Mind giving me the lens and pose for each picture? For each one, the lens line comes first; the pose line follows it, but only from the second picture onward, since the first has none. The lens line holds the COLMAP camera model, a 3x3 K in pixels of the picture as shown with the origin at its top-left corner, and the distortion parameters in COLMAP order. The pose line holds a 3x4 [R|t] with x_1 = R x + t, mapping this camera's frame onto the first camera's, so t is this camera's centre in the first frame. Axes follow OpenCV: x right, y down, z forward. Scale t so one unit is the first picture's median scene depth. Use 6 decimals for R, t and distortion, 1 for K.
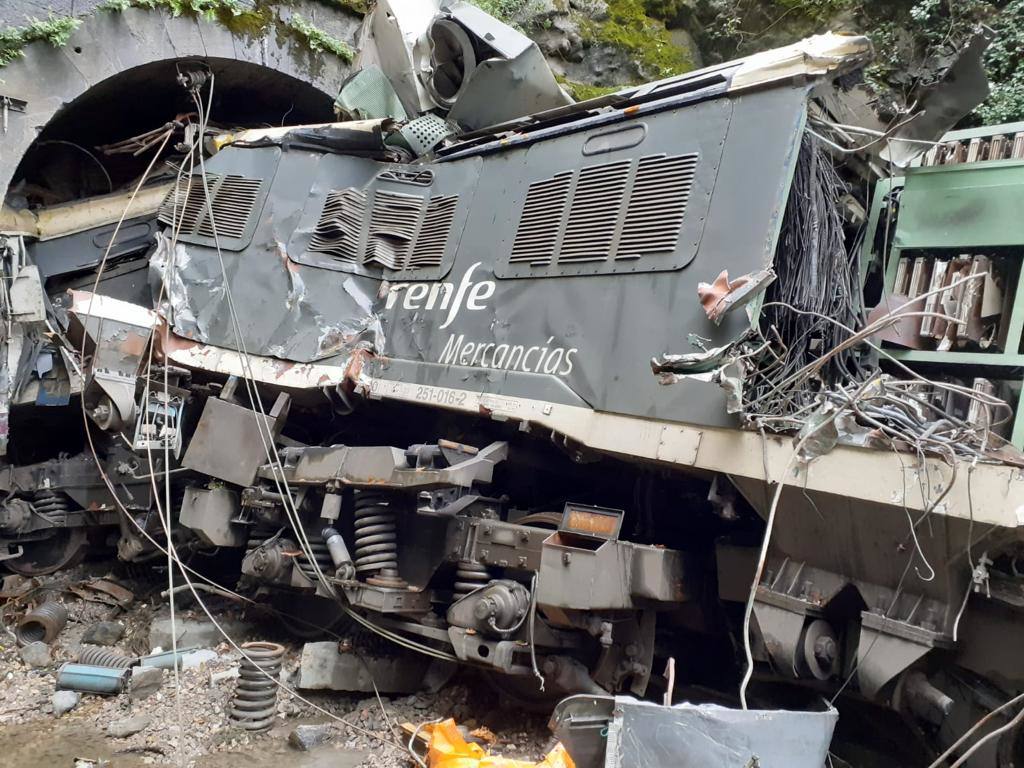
lens RADIAL K [[838.0, 0, 544.7], [0, 838.0, 384.2], [0, 0, 1]] dist [0.008101, -0.025811]
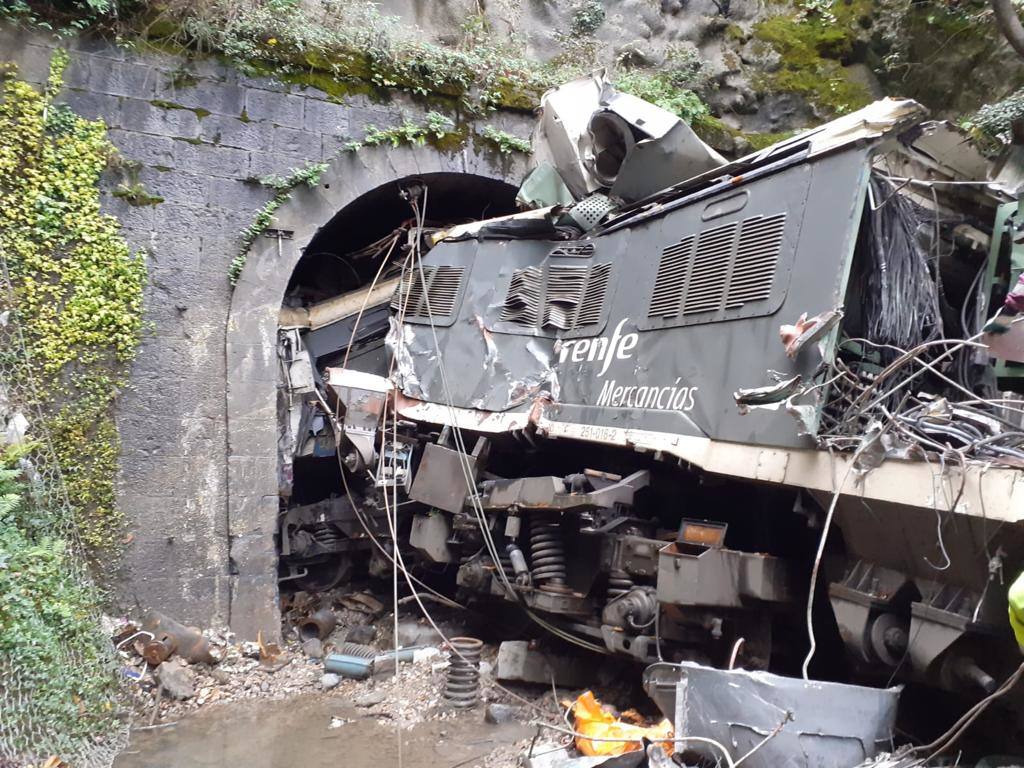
lens RADIAL K [[851.7, 0, 530.8], [0, 851.7, 372.8], [0, 0, 1]] dist [0.101597, -0.273556]
pose [[0.945178, -0.071575, -0.318616, 0.173159], [0.051620, 0.996164, -0.070653, 0.008334], [0.322451, 0.050332, 0.945247, -0.181574]]
